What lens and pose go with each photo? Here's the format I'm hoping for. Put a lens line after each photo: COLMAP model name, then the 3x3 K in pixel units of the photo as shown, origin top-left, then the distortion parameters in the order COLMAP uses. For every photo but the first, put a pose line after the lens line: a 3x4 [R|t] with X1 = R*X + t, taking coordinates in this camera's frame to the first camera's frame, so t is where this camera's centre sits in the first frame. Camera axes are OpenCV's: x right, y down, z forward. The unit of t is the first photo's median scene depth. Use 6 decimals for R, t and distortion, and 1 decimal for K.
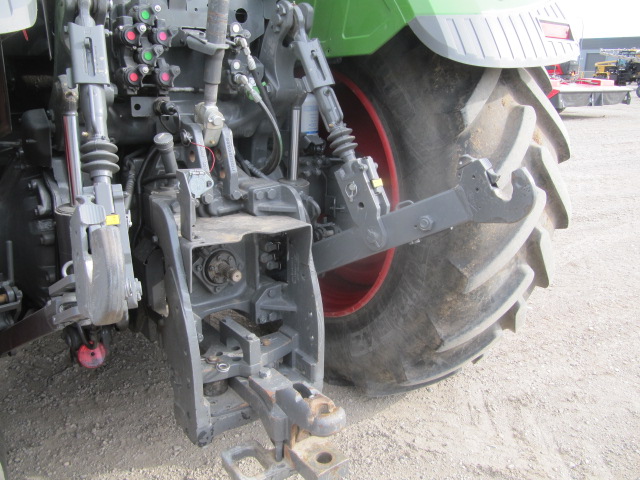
lens RADIAL K [[532.9, 0, 320.0], [0, 532.9, 240.0], [0, 0, 1]] dist [-0.040164, 0.014529]
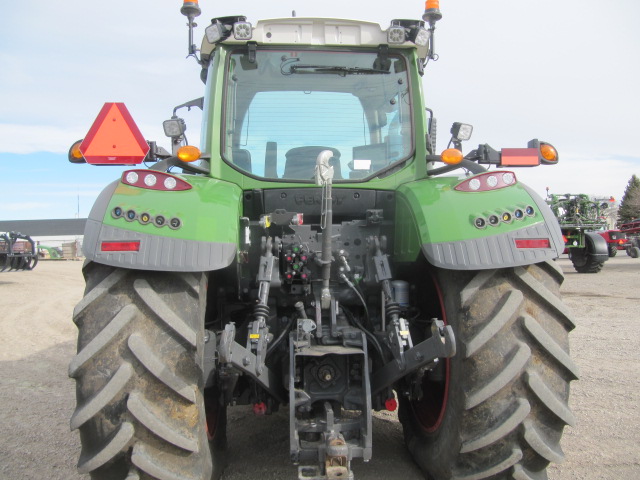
lens RADIAL K [[532.9, 0, 320.0], [0, 532.9, 240.0], [0, 0, 1]] dist [-0.040164, 0.014529]
pose [[0.838150, -0.034544, -0.544345, 0.842985], [-0.132662, 0.955113, -0.264876, 0.102832], [0.529061, 0.294220, 0.795946, -0.647526]]
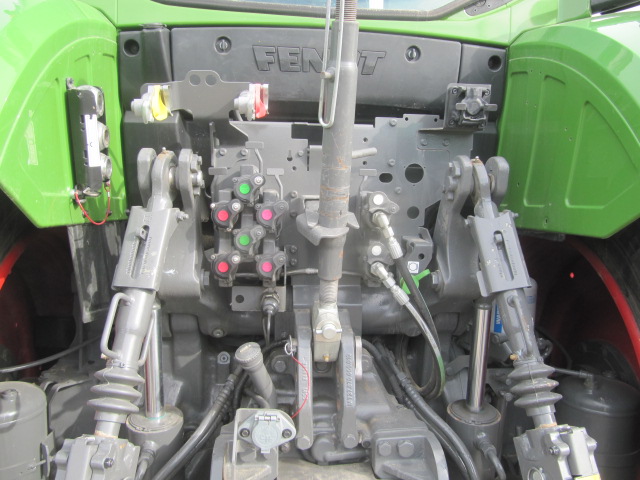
lens RADIAL K [[532.9, 0, 320.0], [0, 532.9, 240.0], [0, 0, 1]] dist [-0.040164, 0.014529]
pose [[0.841676, 0.057915, -0.536867, 0.148672], [-0.159961, 0.976348, -0.145454, -0.224404], [0.515745, 0.208303, 0.831033, 0.375157]]
